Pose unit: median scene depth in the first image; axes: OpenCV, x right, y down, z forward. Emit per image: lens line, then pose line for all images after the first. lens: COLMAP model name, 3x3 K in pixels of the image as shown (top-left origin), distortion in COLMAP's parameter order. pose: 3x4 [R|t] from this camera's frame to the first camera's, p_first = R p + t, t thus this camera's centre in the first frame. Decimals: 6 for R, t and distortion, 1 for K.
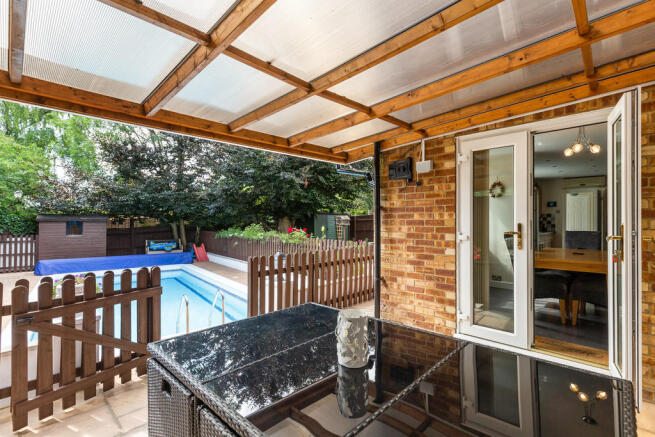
lens RADIAL K [[295.3, 0, 327.5], [0, 295.3, 218.5], [0, 0, 1]] dist [0.000018, 0.000020]
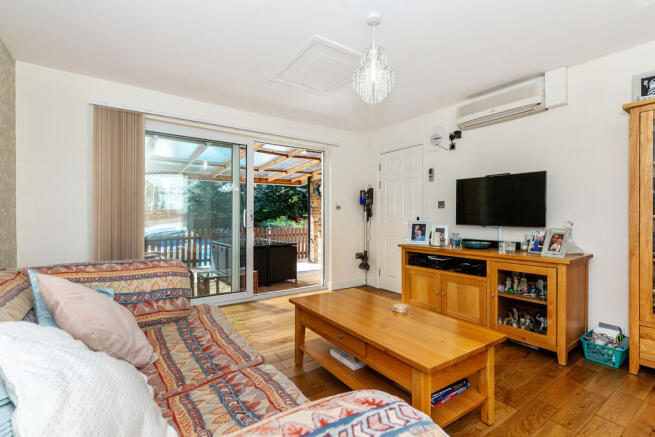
lens RADIAL K [[295.3, 0, 327.5], [0, 295.3, 218.5], [0, 0, 1]] dist [0.000018, 0.000020]
pose [[0.978982, 0.001188, -0.203942, 0.659690], [0.002355, 0.999850, 0.017131, 0.011759], [0.203932, -0.017251, 0.978833, -0.963215]]
